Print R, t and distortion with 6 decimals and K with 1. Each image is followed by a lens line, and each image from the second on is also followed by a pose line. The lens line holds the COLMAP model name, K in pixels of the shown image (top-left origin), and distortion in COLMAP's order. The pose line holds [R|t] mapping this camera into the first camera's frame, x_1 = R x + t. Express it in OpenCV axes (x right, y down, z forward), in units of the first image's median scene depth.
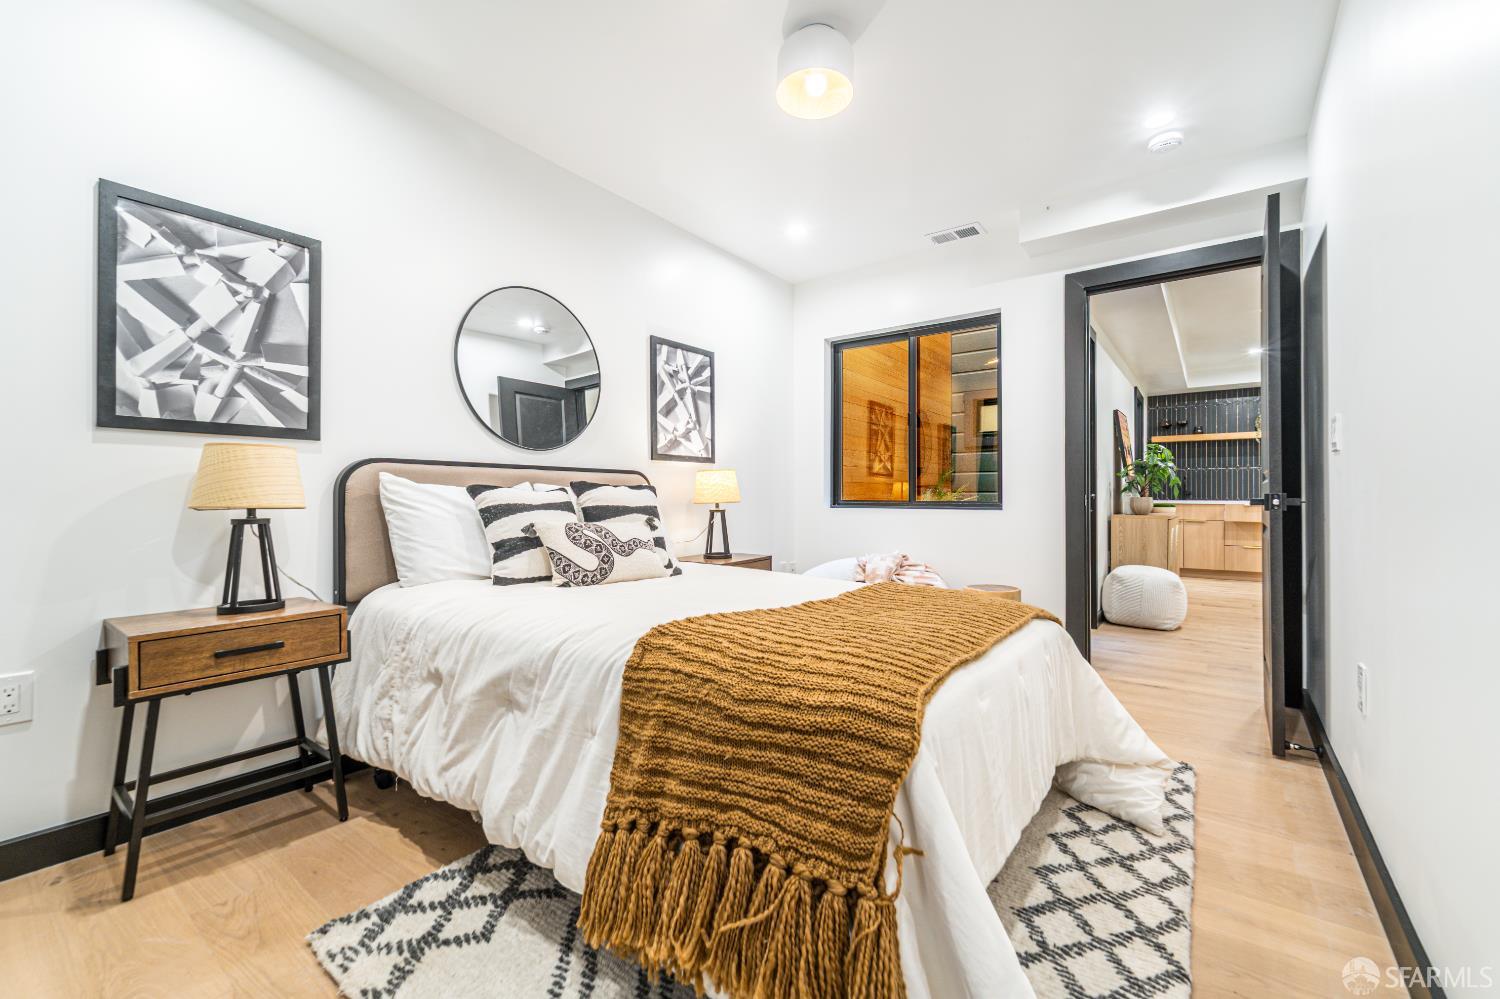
lens RADIAL K [[605.1, 0, 741.2], [0, 605.1, 503.3], [0, 0, 1]] dist [0.001048, -0.001220]
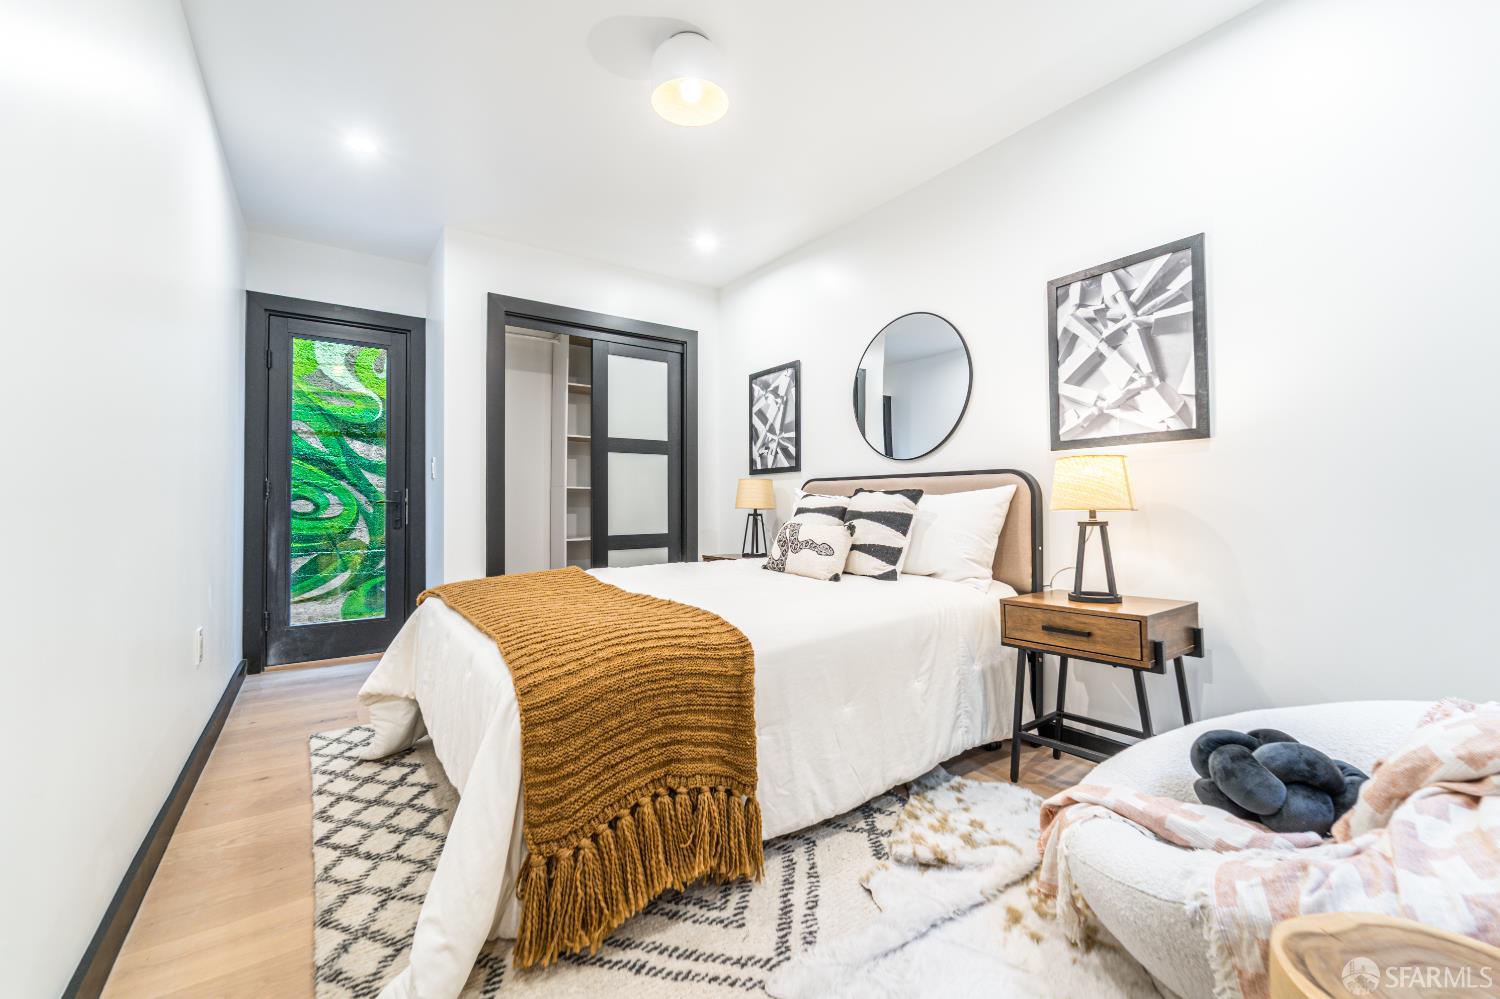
lens RADIAL K [[605.1, 0, 742.7], [0, 605.1, 492.0], [0, 0, 1]] dist [0.001048, -0.001220]
pose [[-0.293063, -0.020448, -0.955874, 1.055384], [-0.007268, 0.999790, -0.019159, -0.009042], [0.956065, 0.001332, -0.293150, 1.376754]]
